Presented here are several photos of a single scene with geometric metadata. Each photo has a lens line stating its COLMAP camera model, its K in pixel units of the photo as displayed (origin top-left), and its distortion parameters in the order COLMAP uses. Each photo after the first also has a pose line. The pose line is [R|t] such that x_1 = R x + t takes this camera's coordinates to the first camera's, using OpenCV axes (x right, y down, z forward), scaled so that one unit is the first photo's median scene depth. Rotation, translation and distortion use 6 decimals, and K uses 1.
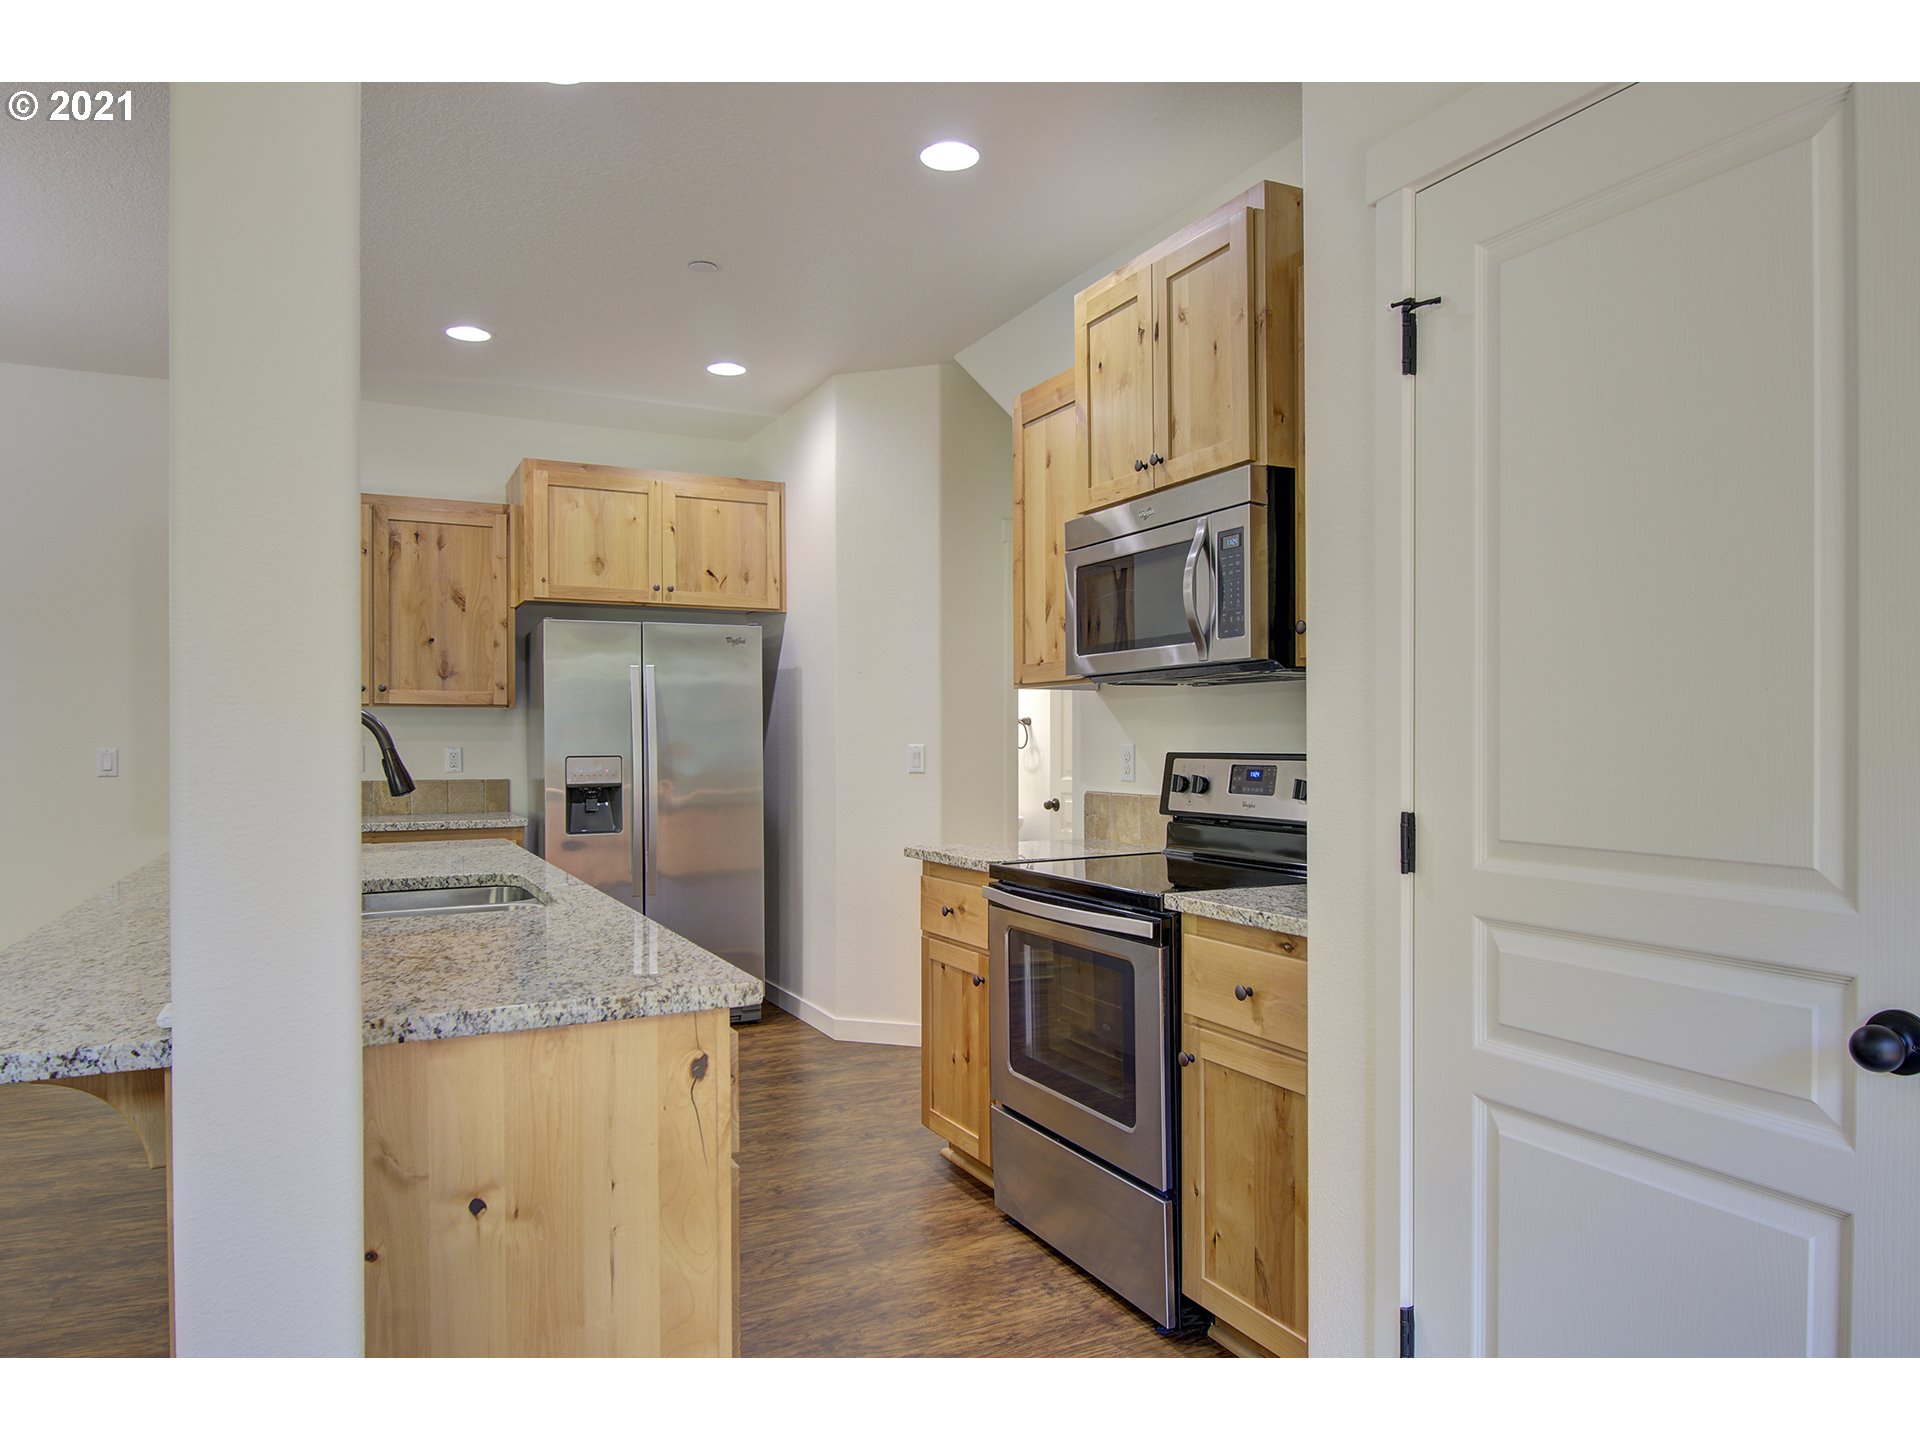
lens RADIAL K [[1216.3, 0, 946.4], [0, 1216.3, 743.4], [0, 0, 1]] dist [-0.001169, 0.000856]
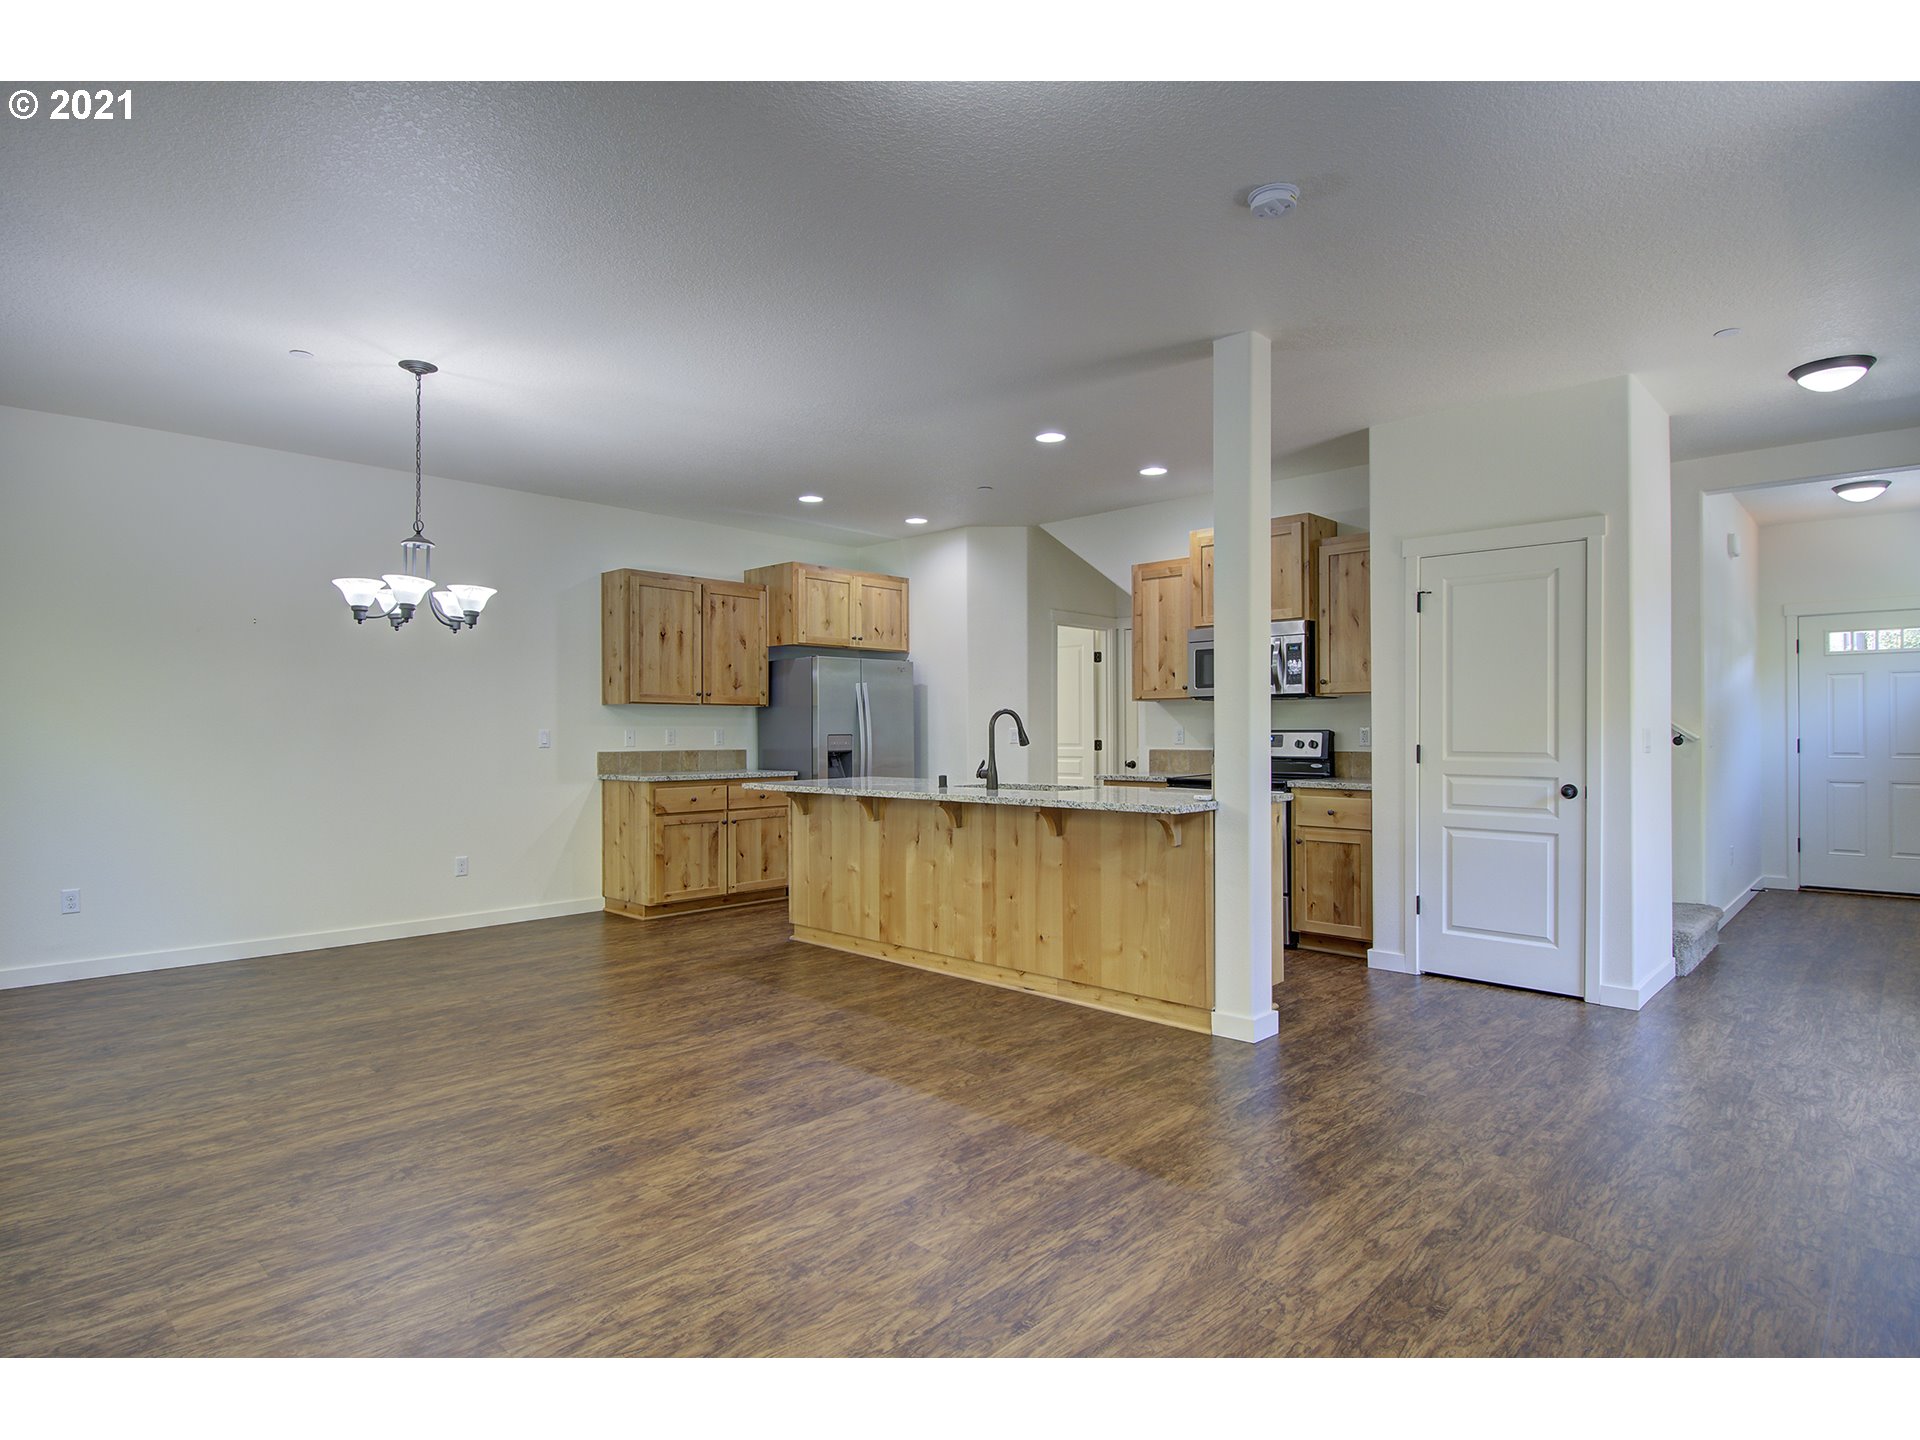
lens RADIAL K [[987.8, 0, 949.5], [0, 987.8, 732.8], [0, 0, 1]] dist [0.017211, -0.022630]
pose [[0.942746, -0.000824, 0.333510, -0.604080], [0.000904, 1.000000, -0.000085, 0.008066], [-0.333510, 0.000382, 0.942746, -0.390205]]
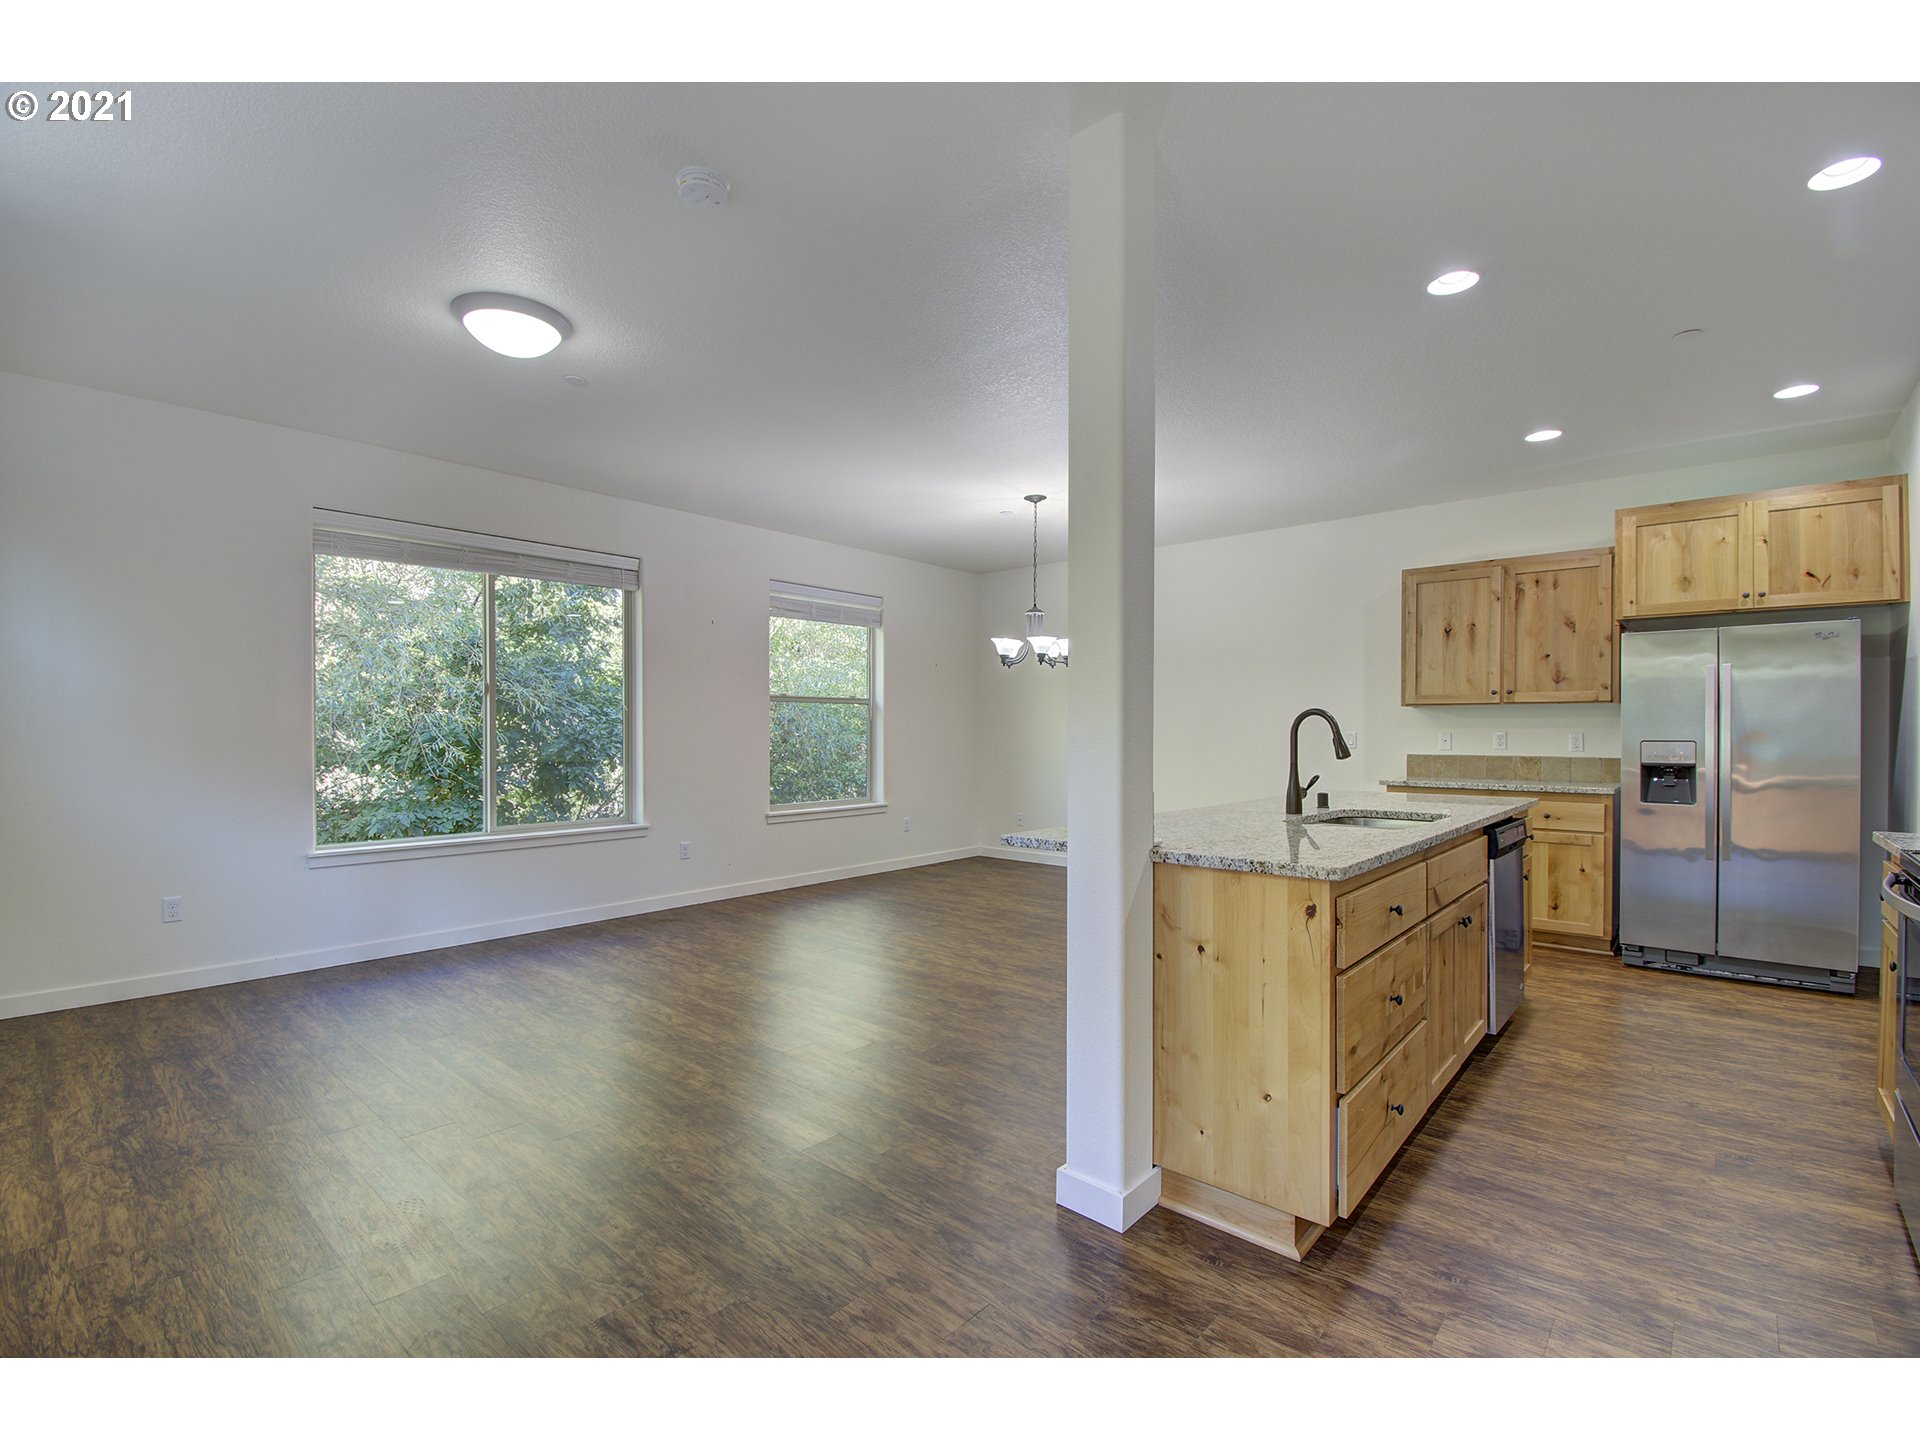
lens RADIAL K [[863.0, 0, 984.8], [0, 863.0, 735.4], [0, 0, 1]] dist [0.003530, -0.014135]
pose [[0.400989, 0.009125, -0.916037, 0.225491], [-0.003306, 0.999958, 0.008513, -0.000020], [0.916077, -0.000385, 0.401003, 0.016343]]
